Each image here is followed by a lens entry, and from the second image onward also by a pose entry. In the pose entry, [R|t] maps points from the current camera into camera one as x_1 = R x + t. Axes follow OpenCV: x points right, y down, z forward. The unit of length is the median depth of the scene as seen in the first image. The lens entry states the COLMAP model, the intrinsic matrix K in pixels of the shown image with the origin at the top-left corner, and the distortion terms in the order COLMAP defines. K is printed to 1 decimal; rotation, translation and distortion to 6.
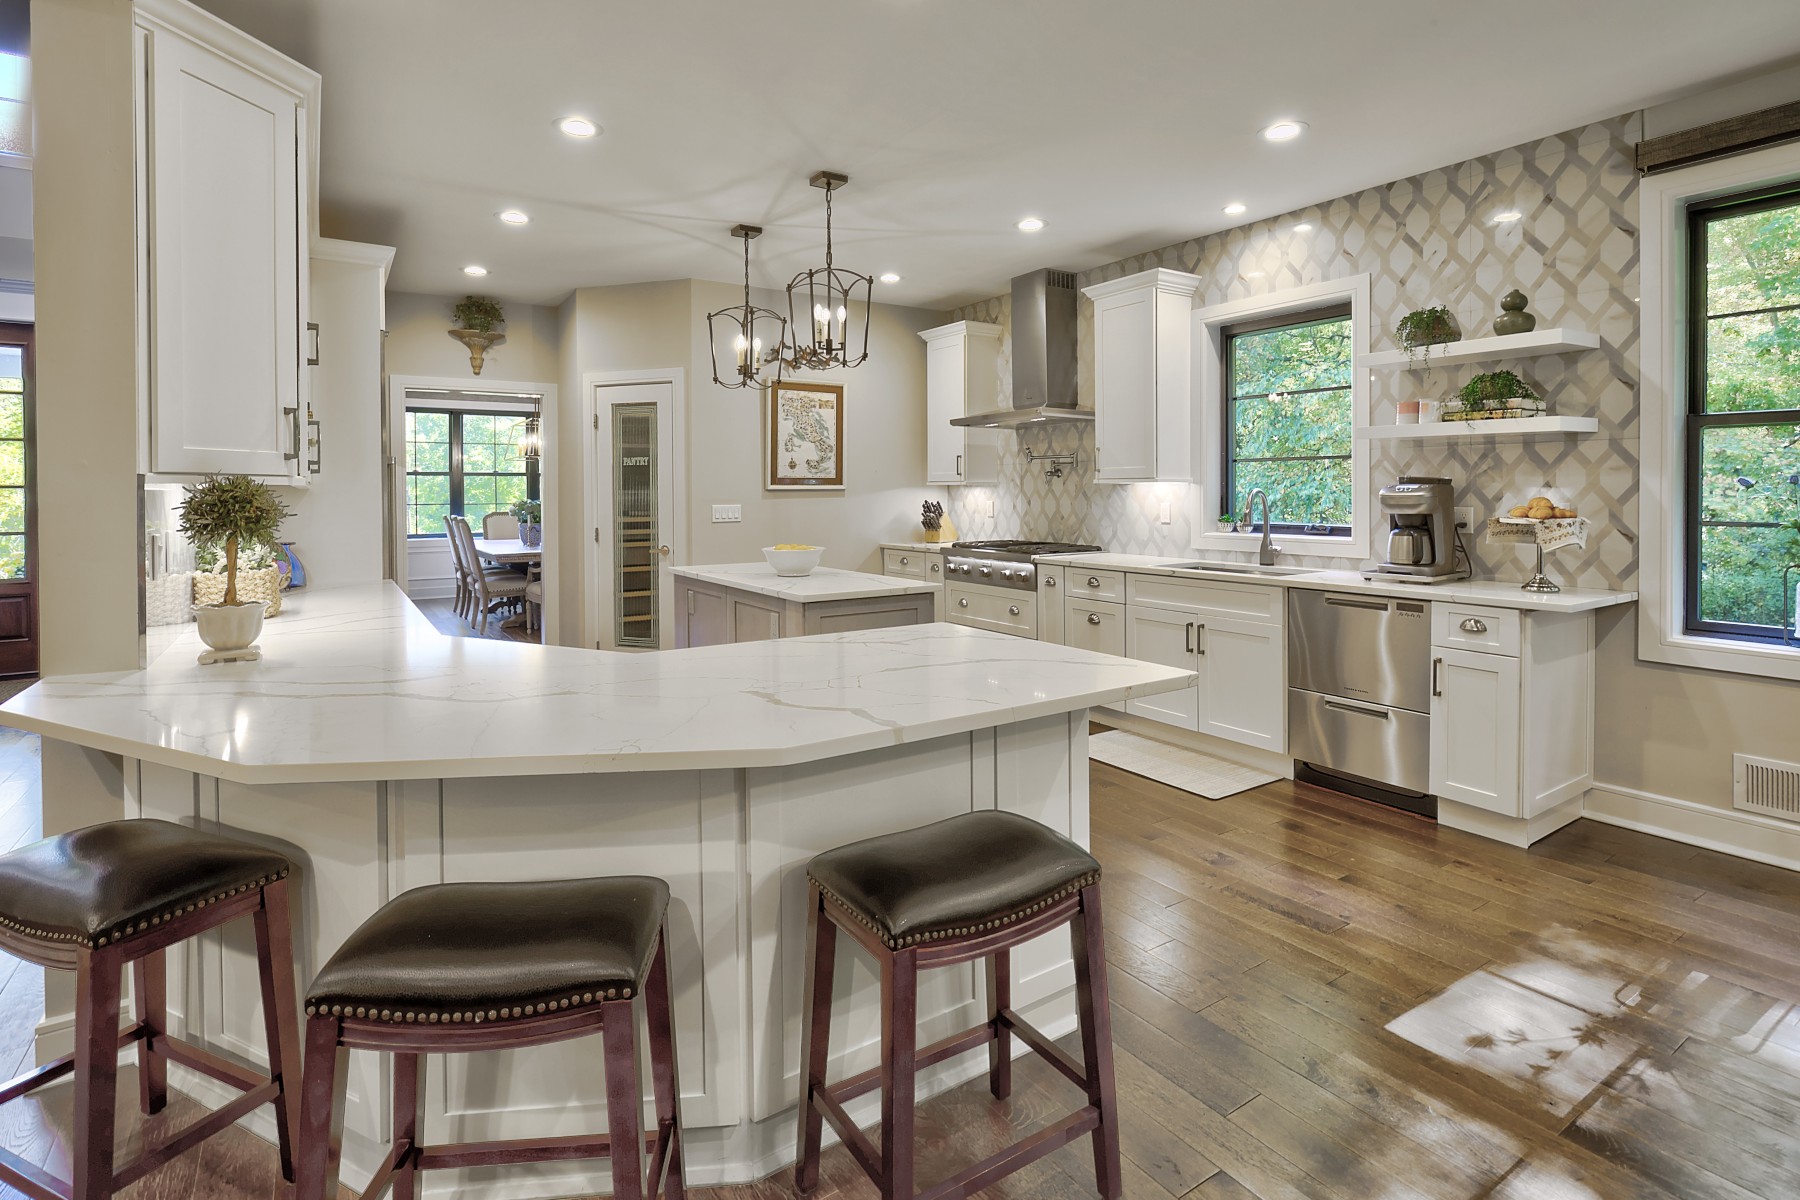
lens RADIAL K [[867.2, 0, 894.9], [0, 867.2, 499.7], [0, 0, 1]] dist [-0.013339, 0.004445]
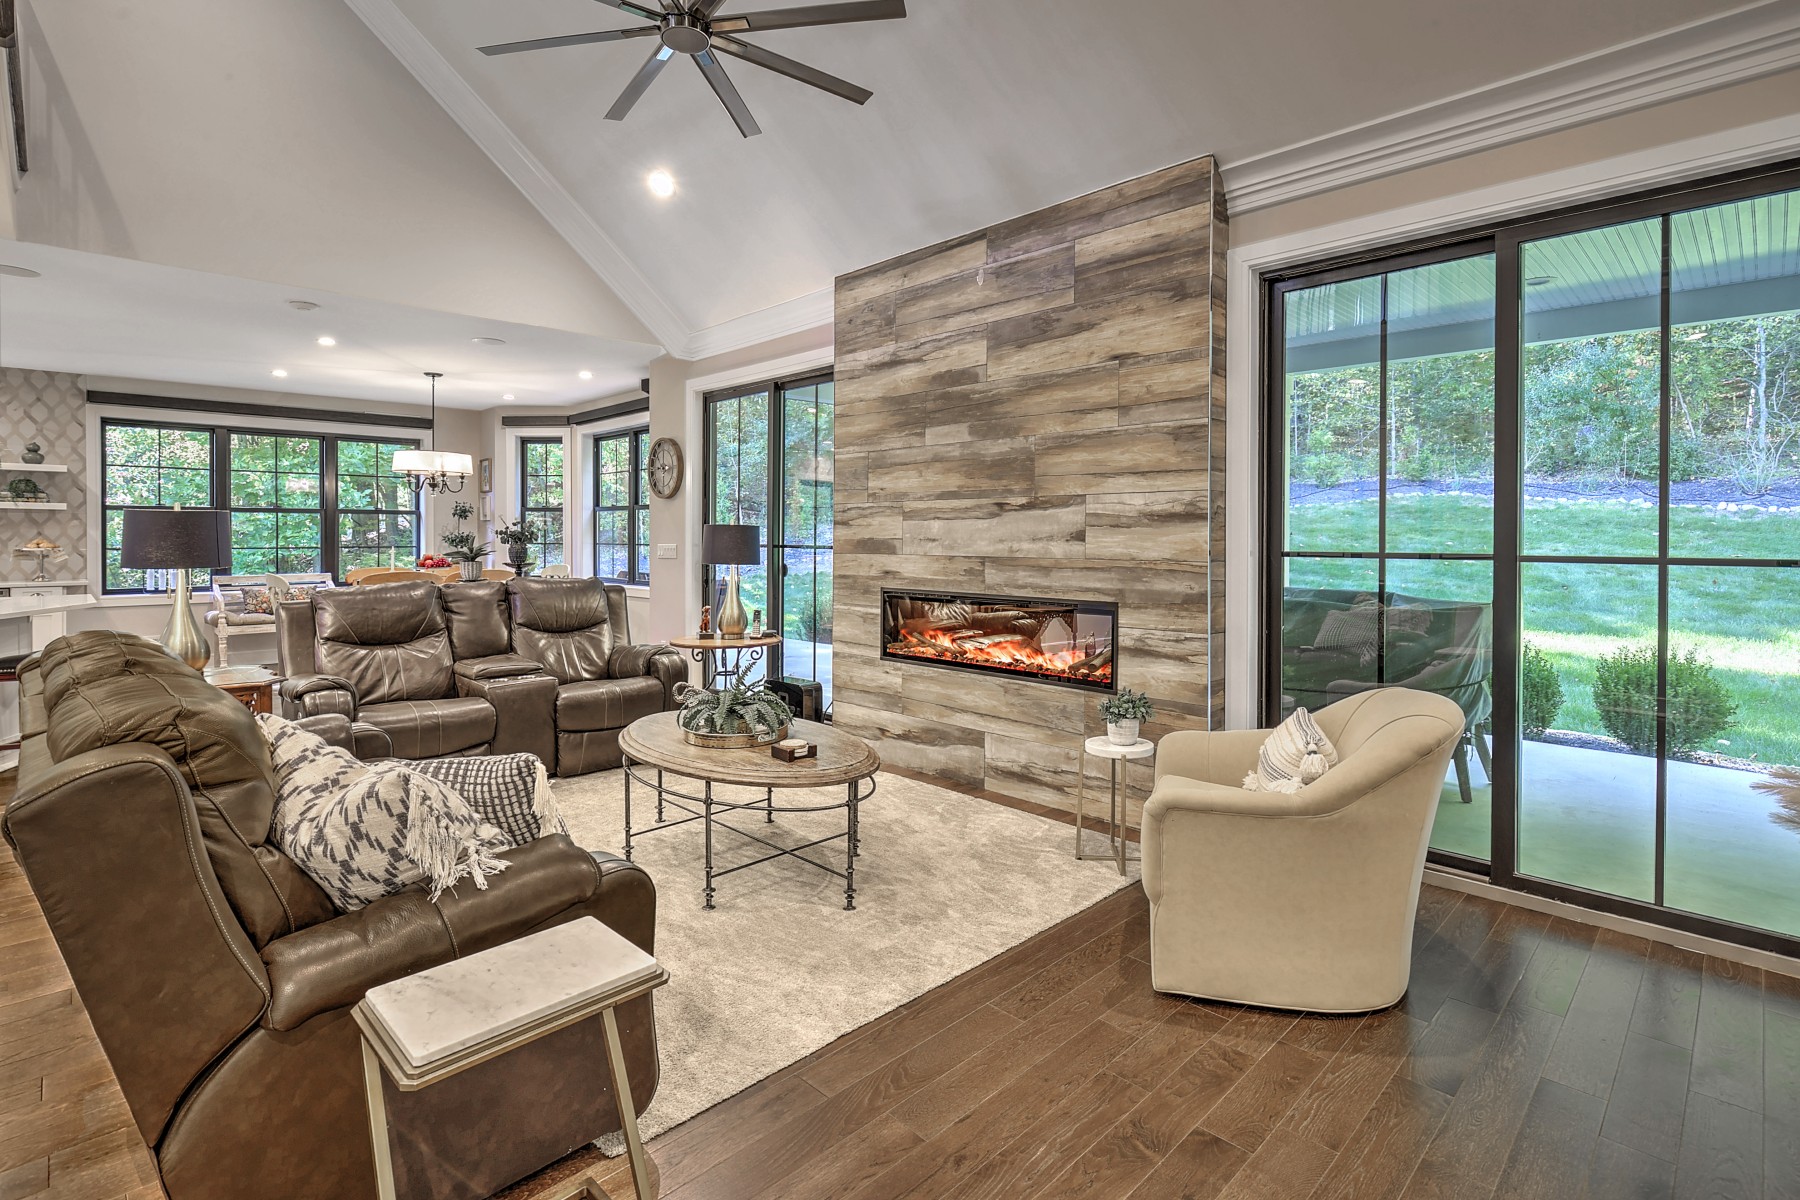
lens RADIAL K [[867.2, 0, 916.3], [0, 867.2, 534.2], [0, 0, 1]] dist [-0.013339, 0.004445]
pose [[-0.198363, 0.007967, 0.980096, -1.550135], [0.013879, 0.999890, -0.005319, 0.023718], [-0.980030, 0.012548, -0.198452, -0.623120]]
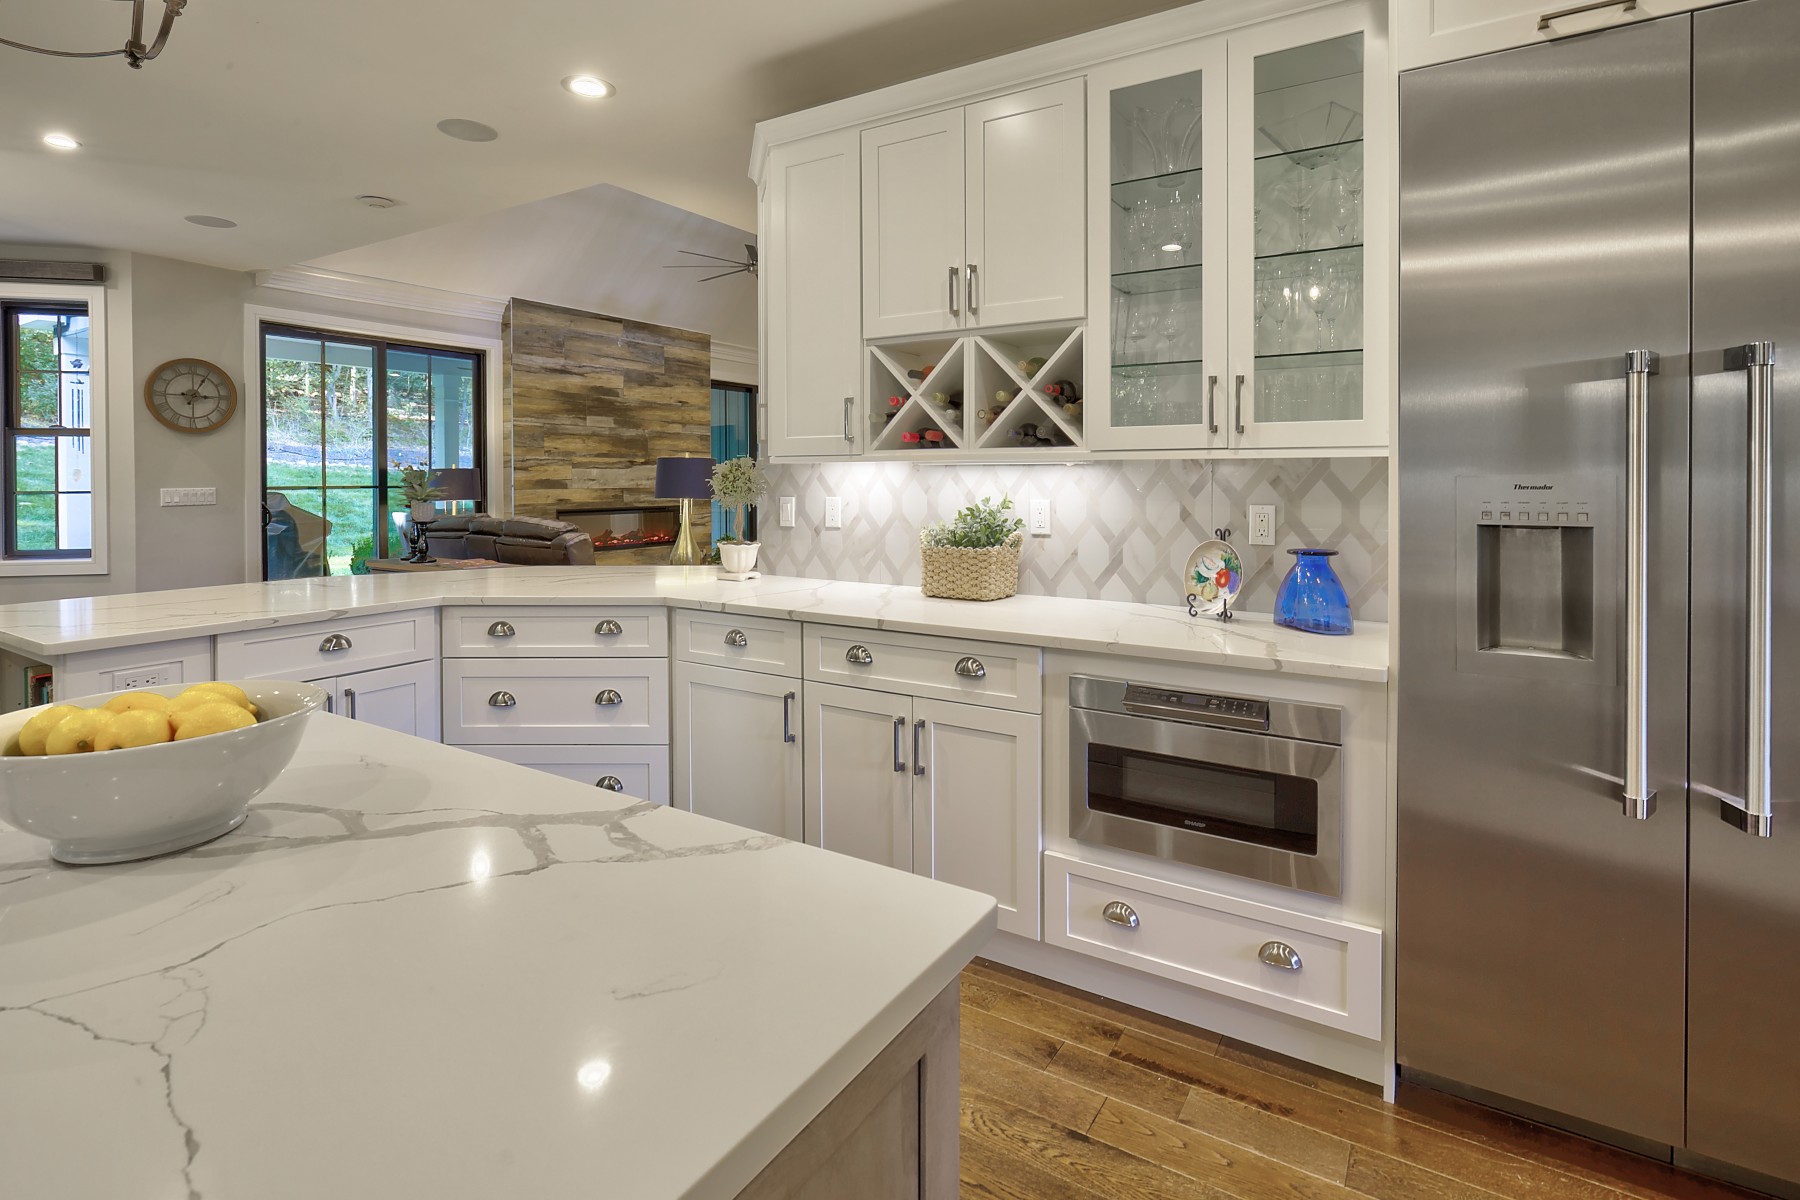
lens RADIAL K [[867.2, 0, 931.3], [0, 867.2, 475.2], [0, 0, 1]] dist [-0.013339, 0.004445]
pose [[-0.903353, 0.006681, -0.428846, -0.232164], [0.002151, 0.999937, 0.011047, -0.006783], [0.428893, 0.009057, -0.903310, 1.364170]]
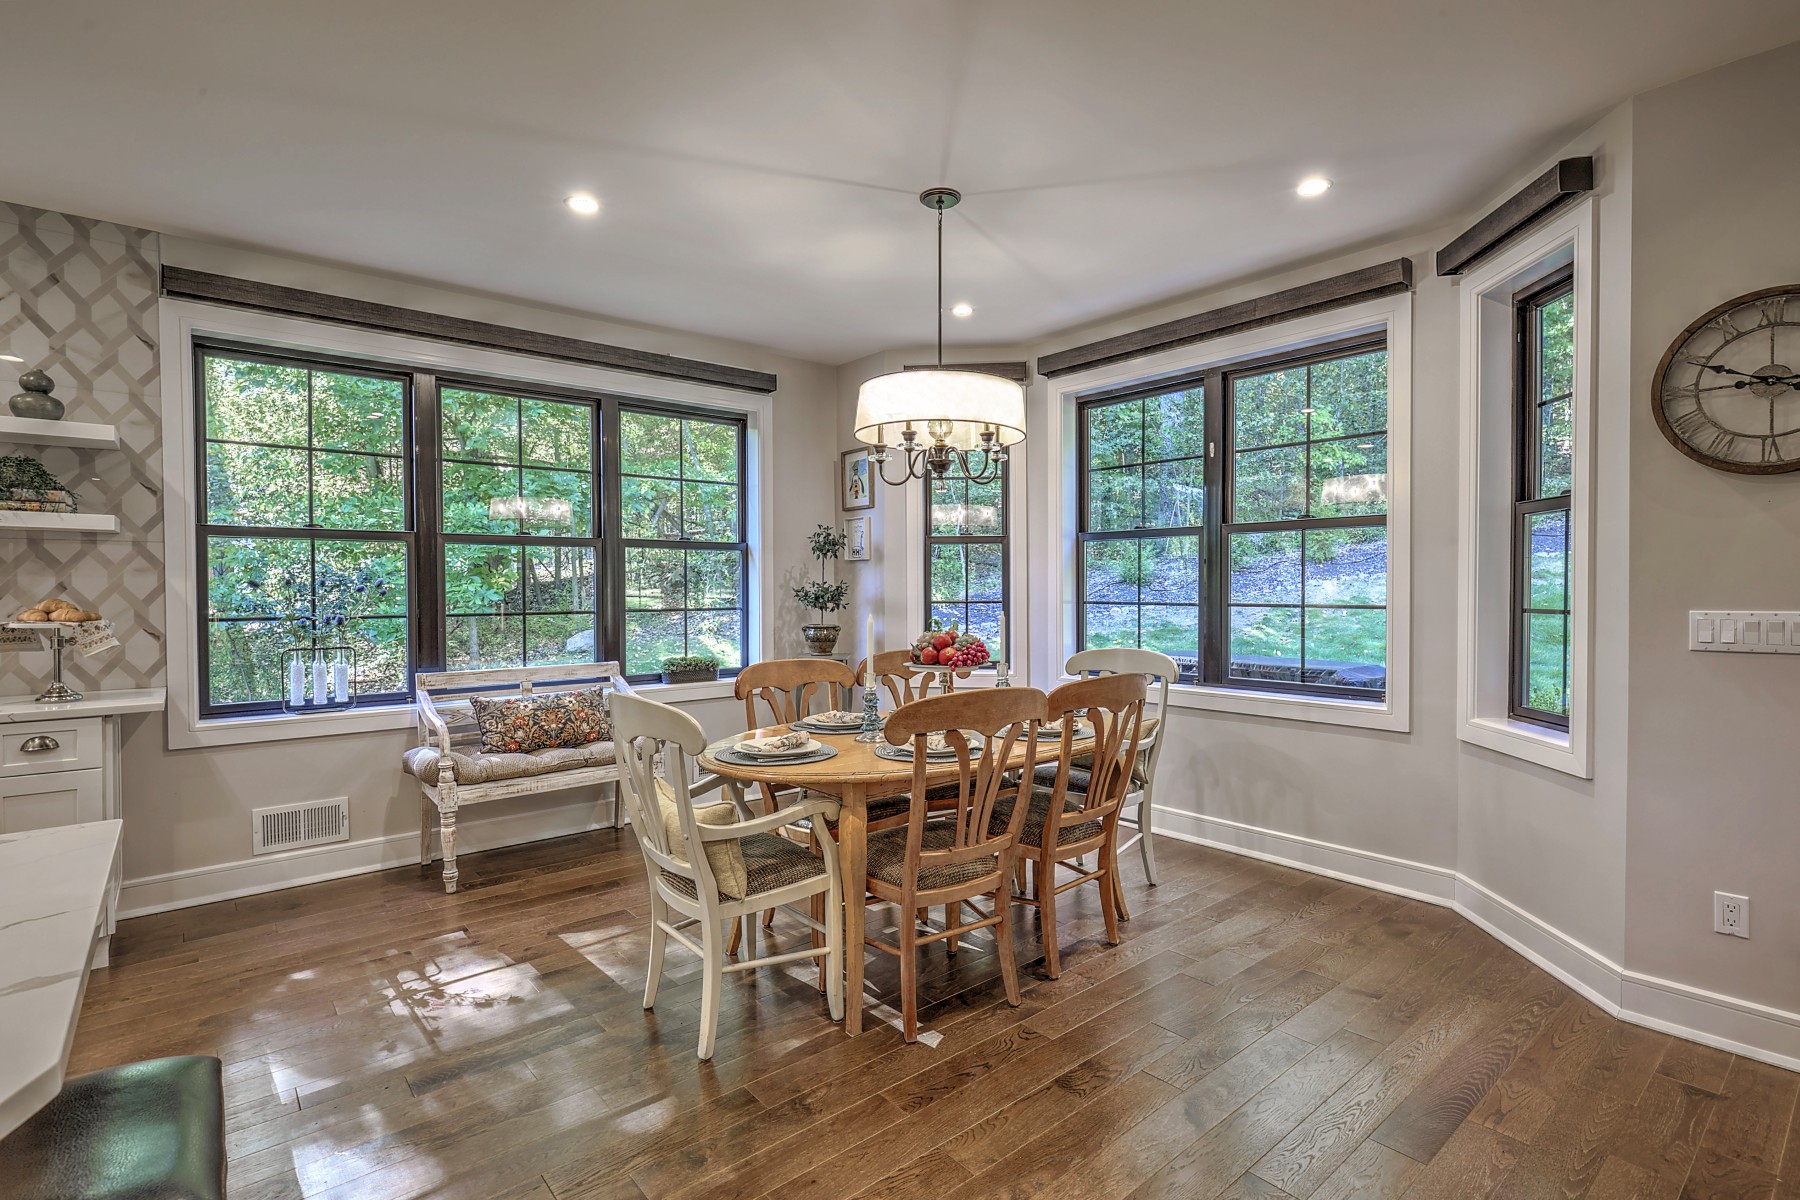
lens RADIAL K [[851.9, 0, 907.2], [0, 851.9, 597.5], [0, 0, 1]] dist [-0.001686, -0.000061]
pose [[-0.118464, -0.006557, 0.992937, -0.234164], [0.018164, 0.999797, 0.008770, 0.003469], [-0.992792, 0.019075, -0.118321, 0.175574]]
